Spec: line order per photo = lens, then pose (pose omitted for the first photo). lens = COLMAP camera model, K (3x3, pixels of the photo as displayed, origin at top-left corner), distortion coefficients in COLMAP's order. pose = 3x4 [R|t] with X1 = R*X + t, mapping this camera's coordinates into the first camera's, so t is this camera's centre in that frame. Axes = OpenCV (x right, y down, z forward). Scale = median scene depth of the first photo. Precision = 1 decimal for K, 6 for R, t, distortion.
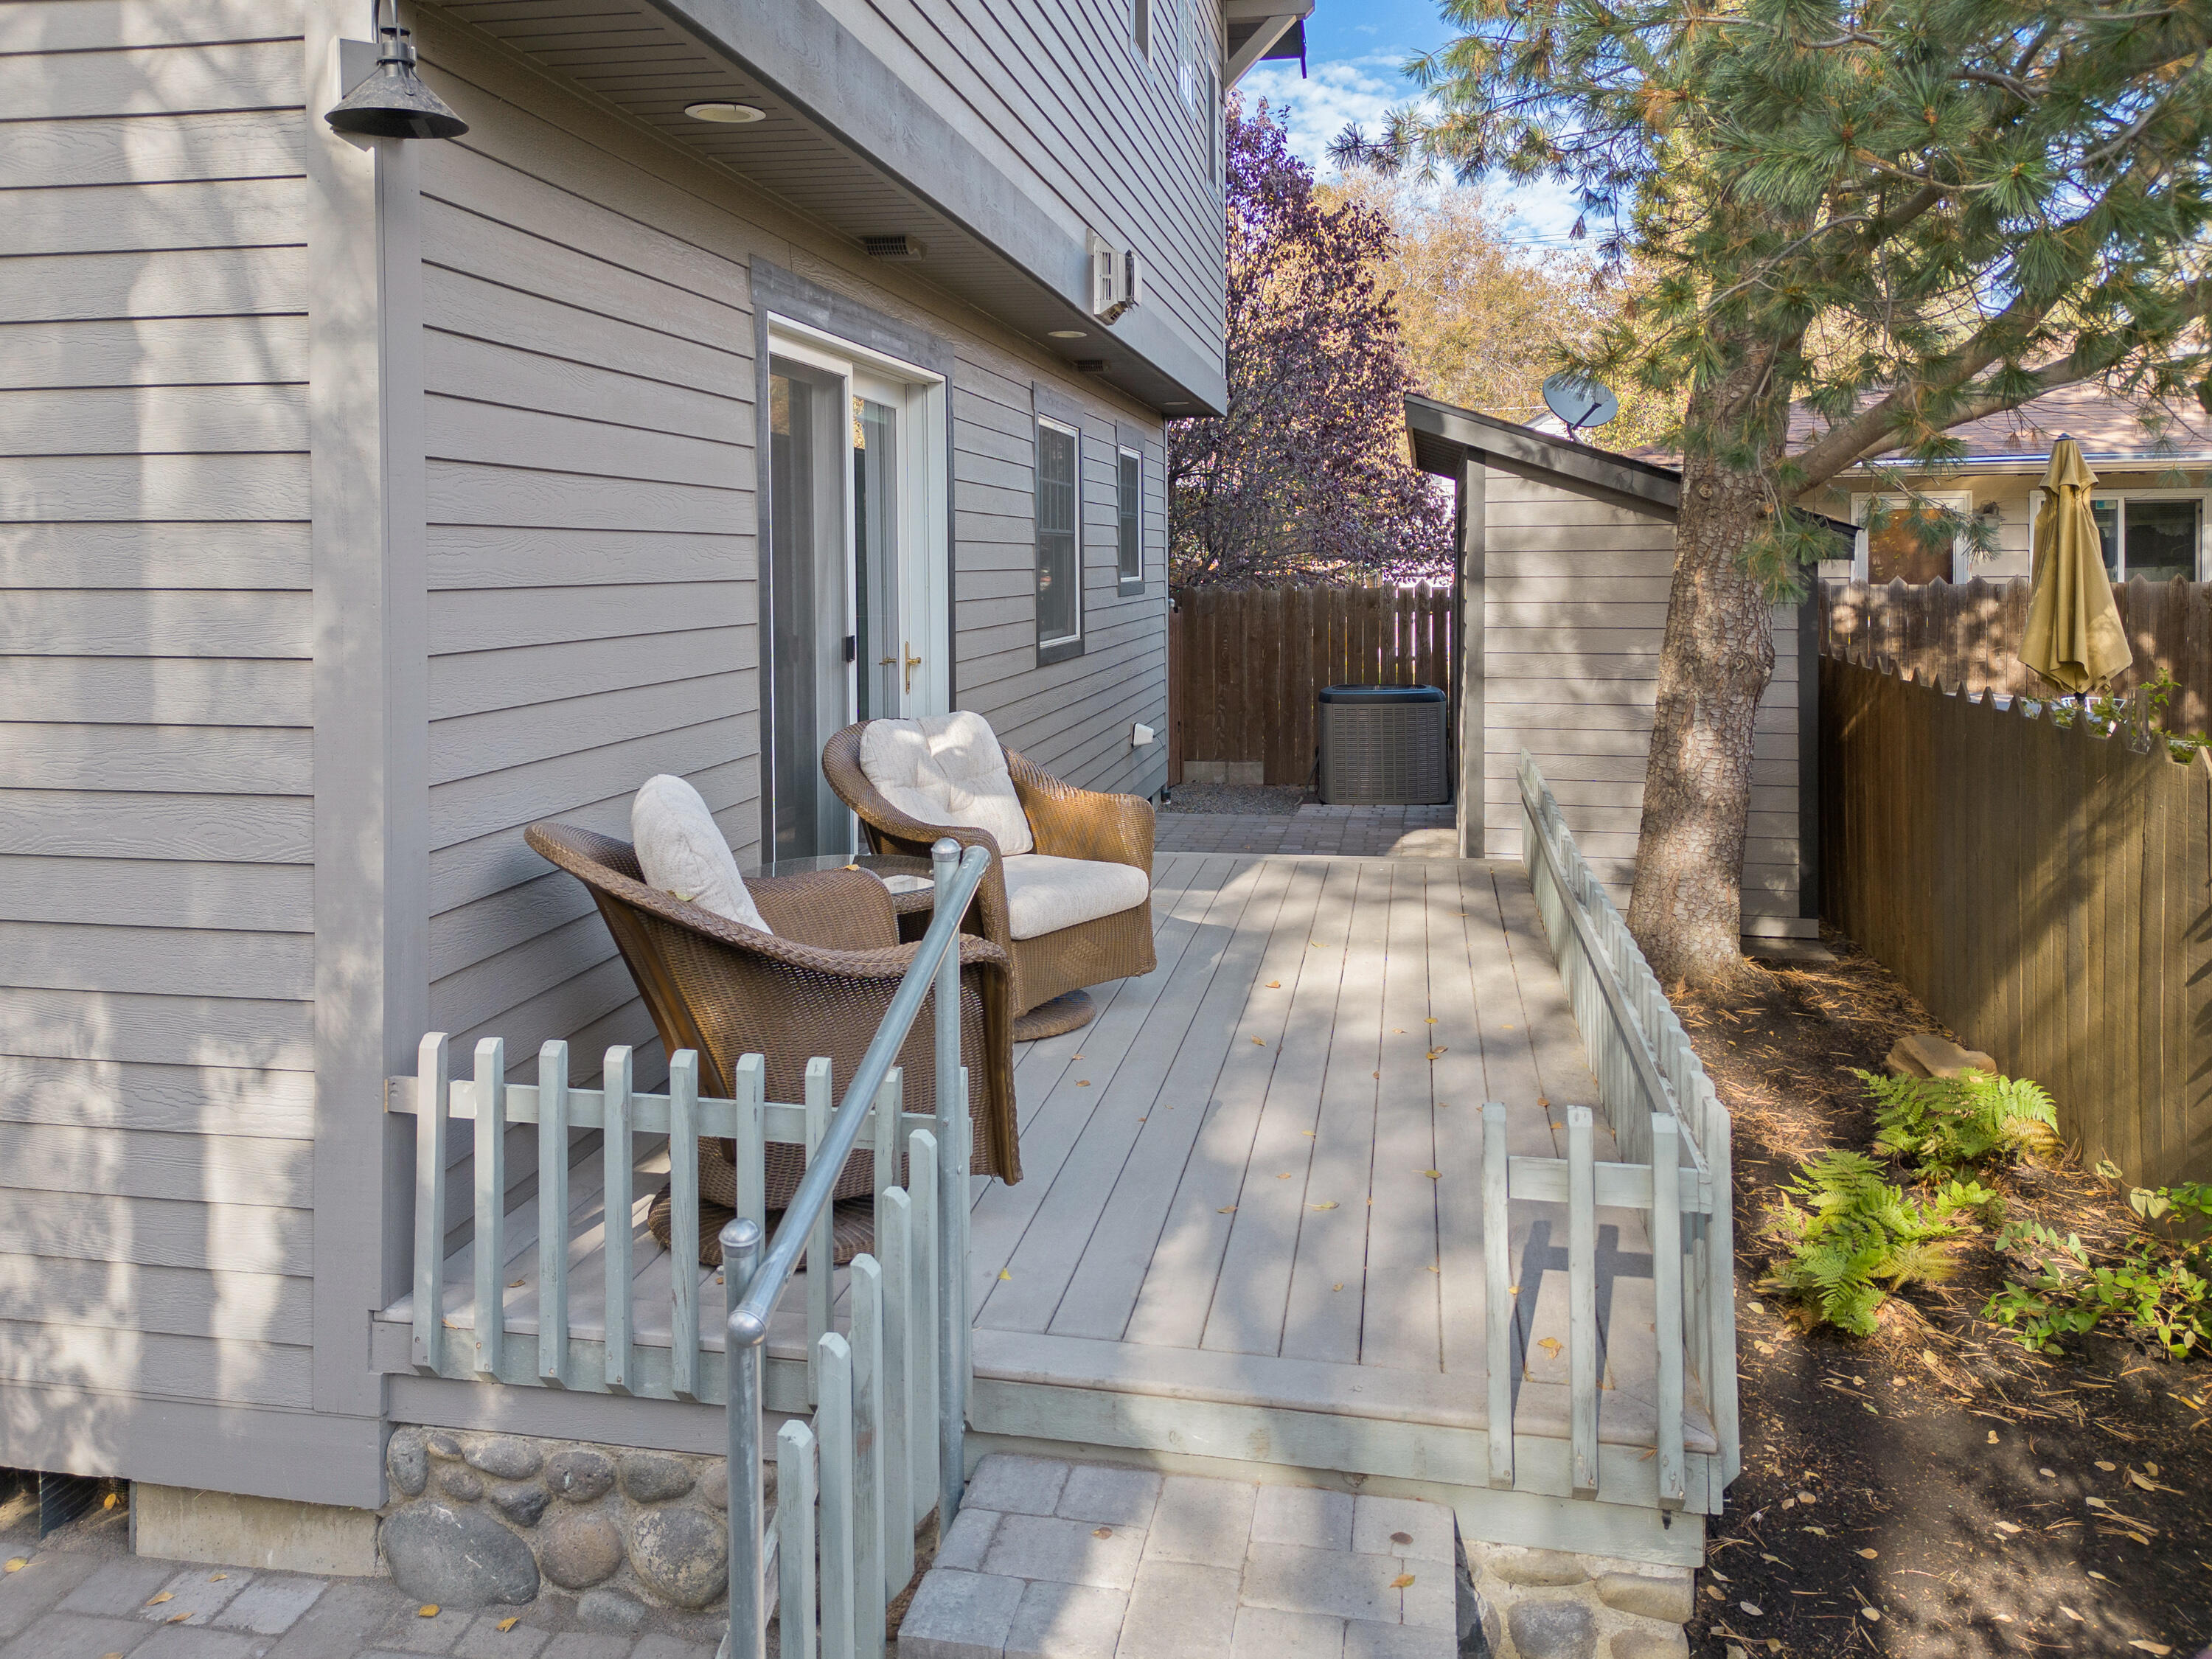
lens RADIAL K [[1542.0, 0, 1106.0], [0, 1542.0, 829.5], [0, 0, 1]] dist [0.006895, 0.000862]
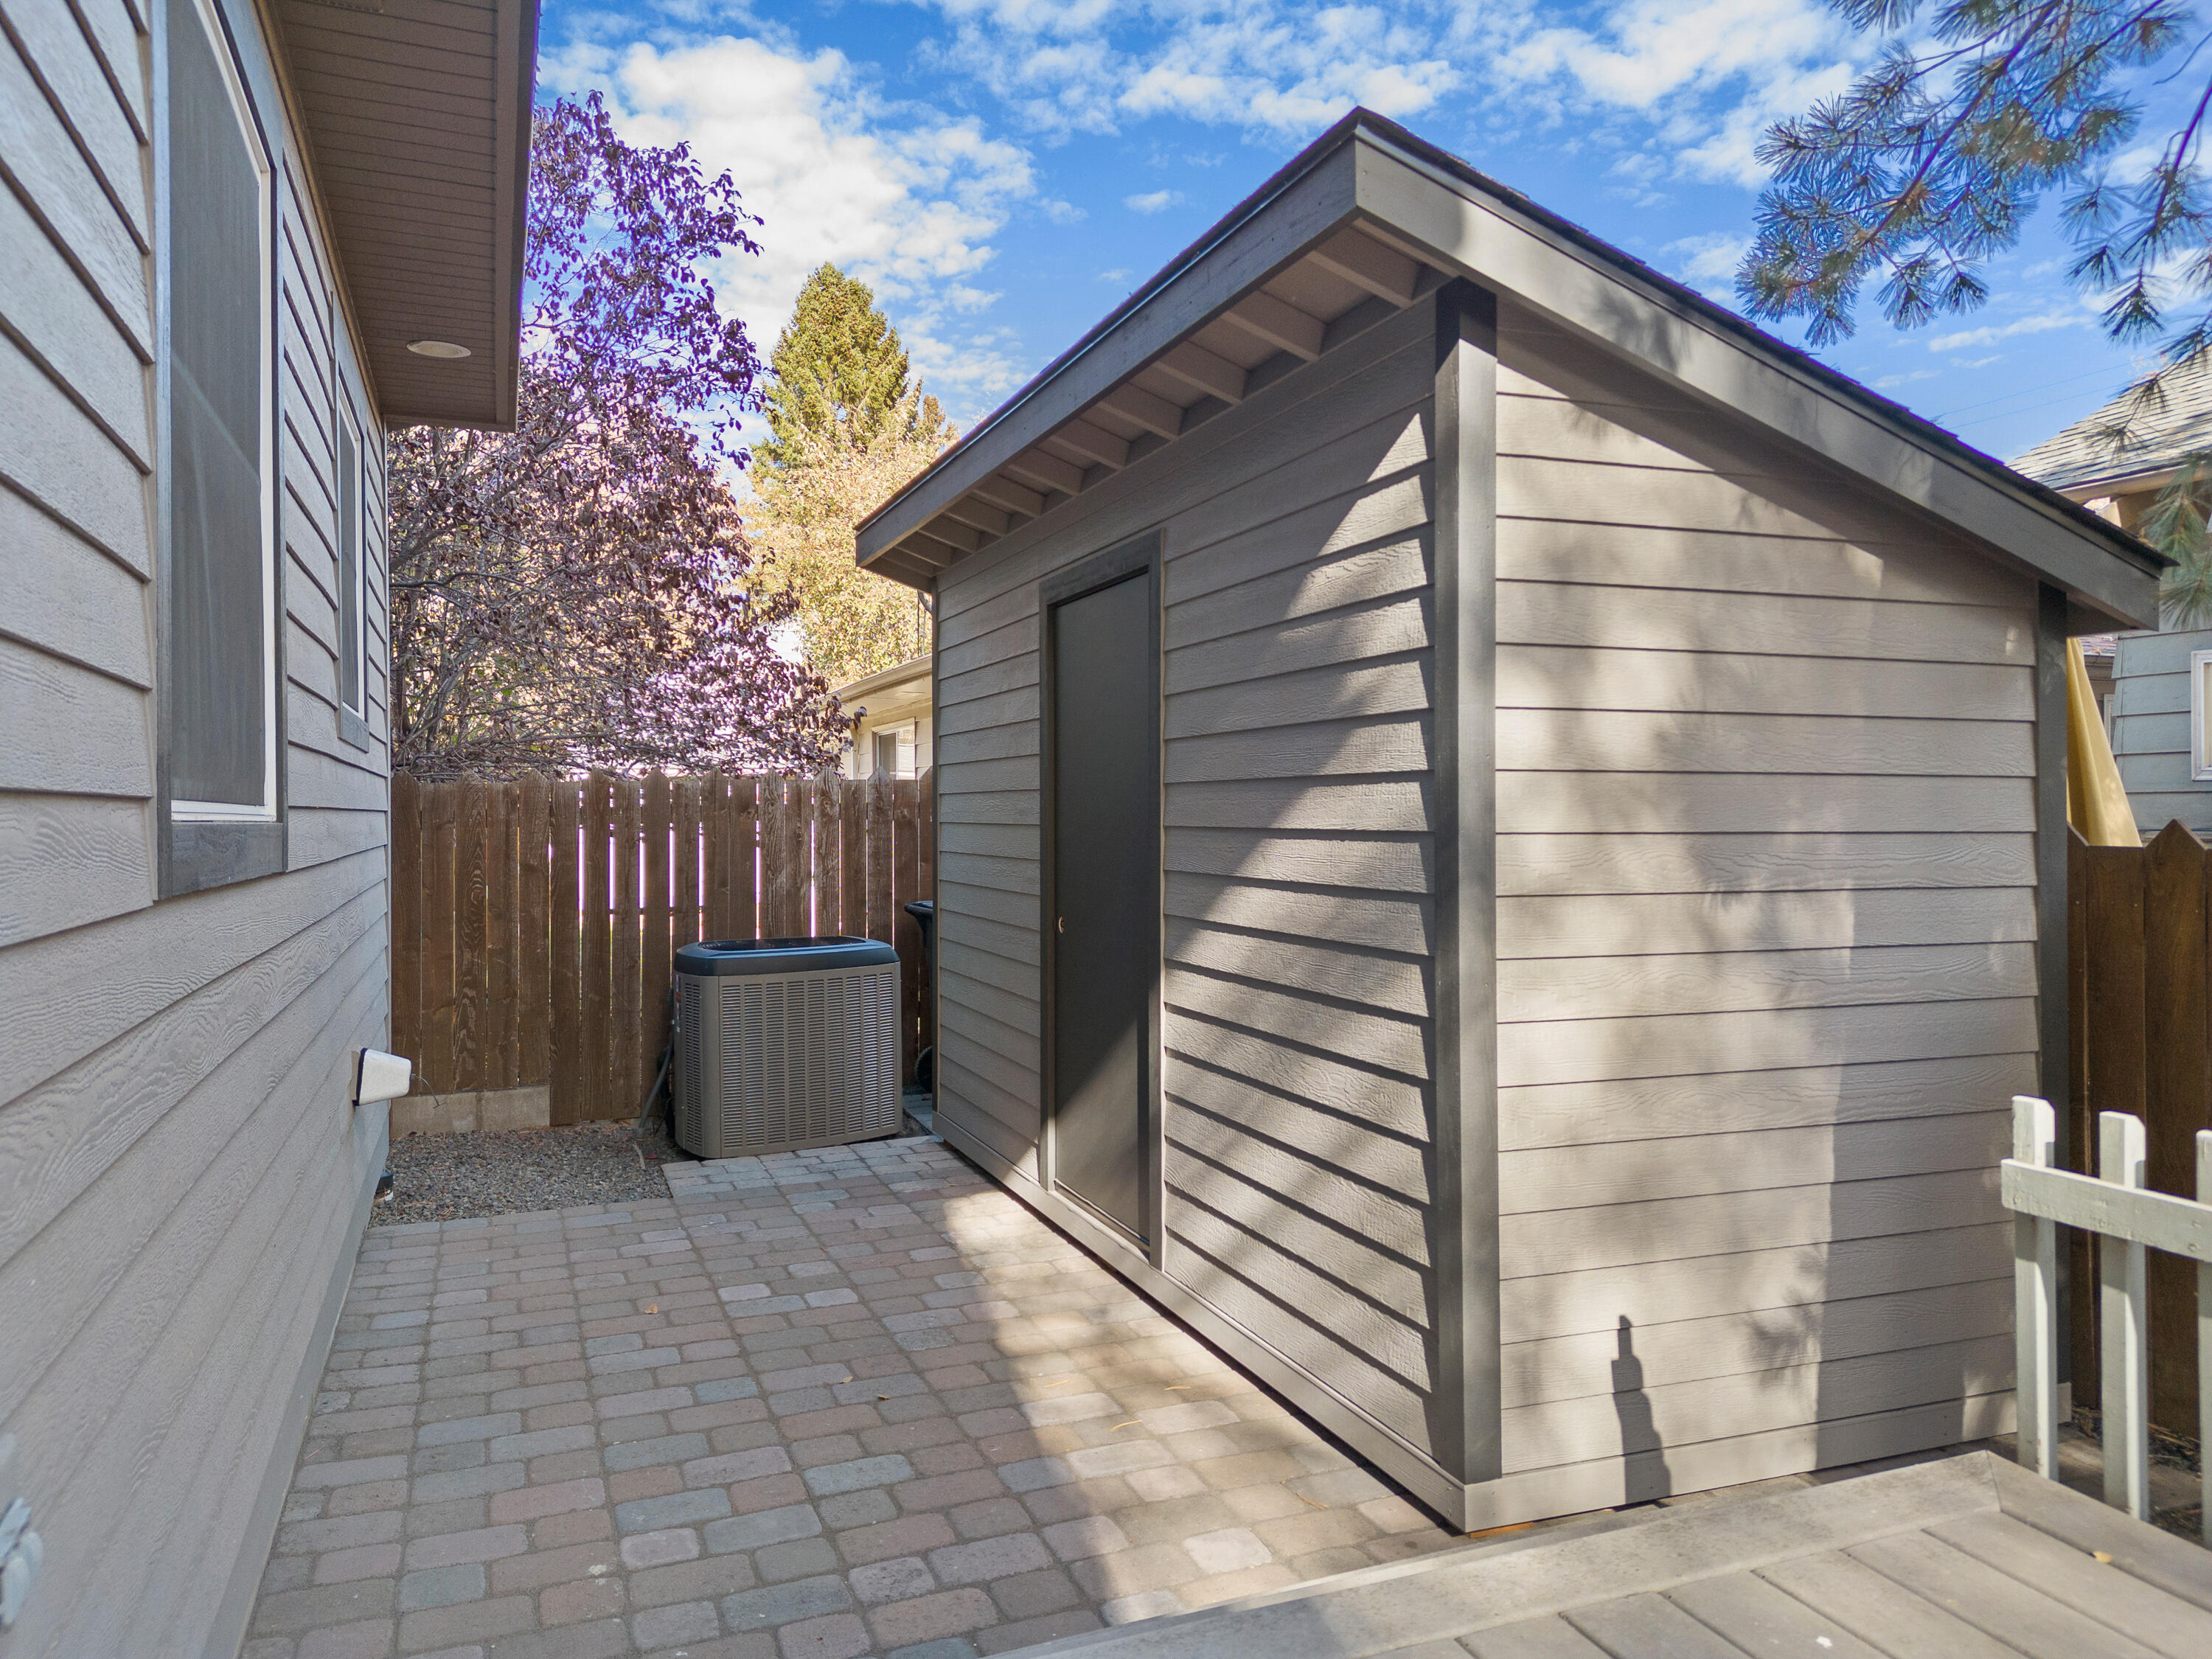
lens RADIAL K [[1542.0, 0, 1106.0], [0, 1542.0, 829.5], [0, 0, 1]] dist [0.006895, 0.000862]
pose [[0.844423, 0.000910, 0.535676, -0.031517], [0.088205, 0.986113, -0.140717, -0.043647], [-0.528365, 0.166074, 0.832616, 0.457908]]
